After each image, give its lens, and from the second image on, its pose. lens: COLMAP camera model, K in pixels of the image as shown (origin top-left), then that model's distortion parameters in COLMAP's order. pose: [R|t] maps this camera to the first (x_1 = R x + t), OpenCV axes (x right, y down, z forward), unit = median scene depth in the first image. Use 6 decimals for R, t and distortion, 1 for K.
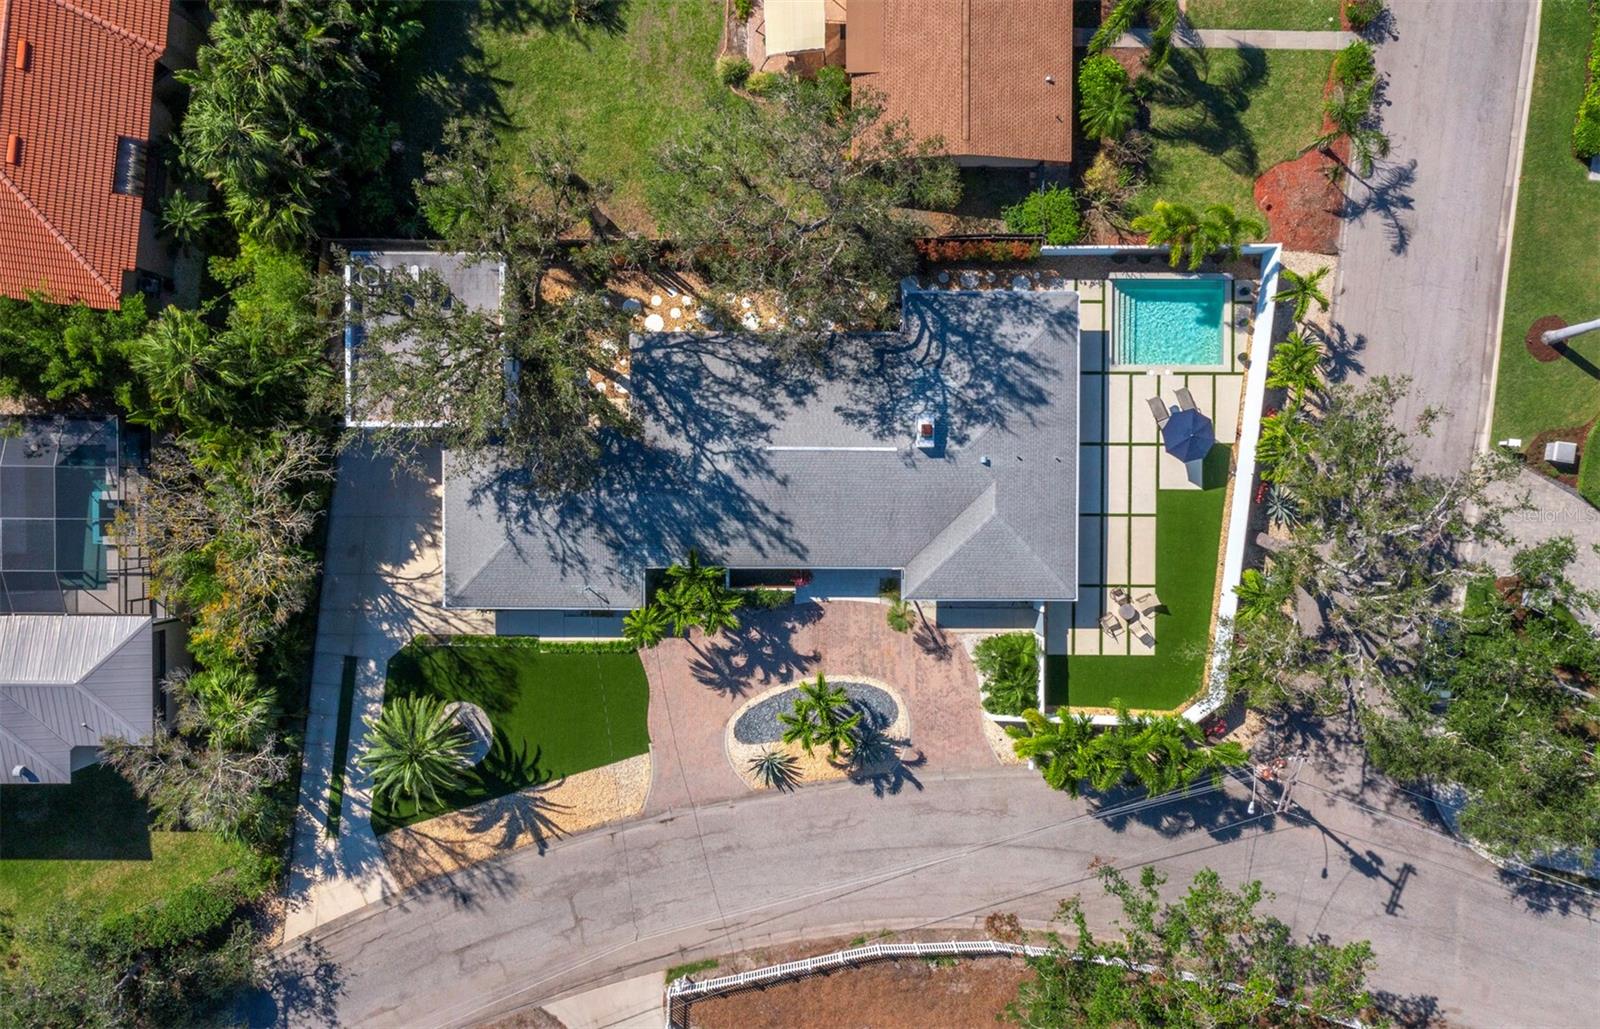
lens RADIAL K [[1342.0, 0, 742.2], [0, 1342.0, 536.8], [0, 0, 1]] dist [-0.013006, -0.001436]
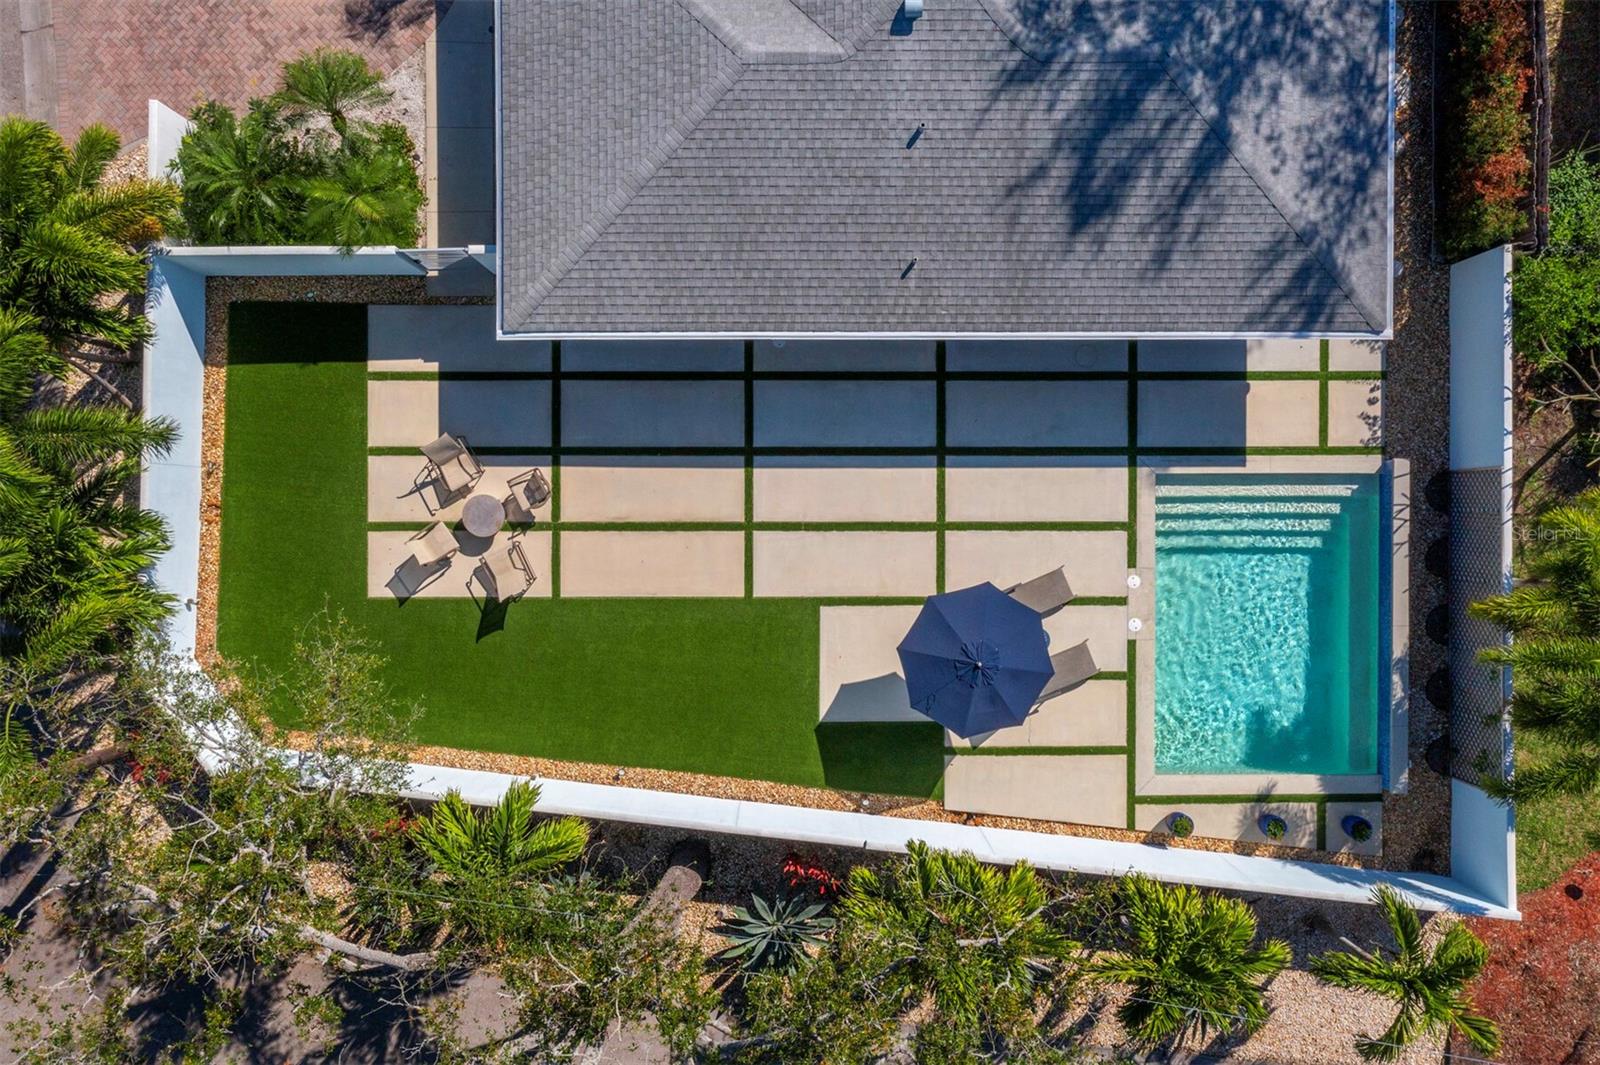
lens RADIAL K [[1284.3, 0, 800.0], [0, 1284.3, 532.5], [0, 0, 1]] dist [-0.002349, 0.002633]
pose [[0.002144, 0.999859, 0.016680, 0.285839], [-0.999492, 0.002673, -0.031757, -0.019063], [-0.031797, -0.016603, 0.999356, 0.648560]]
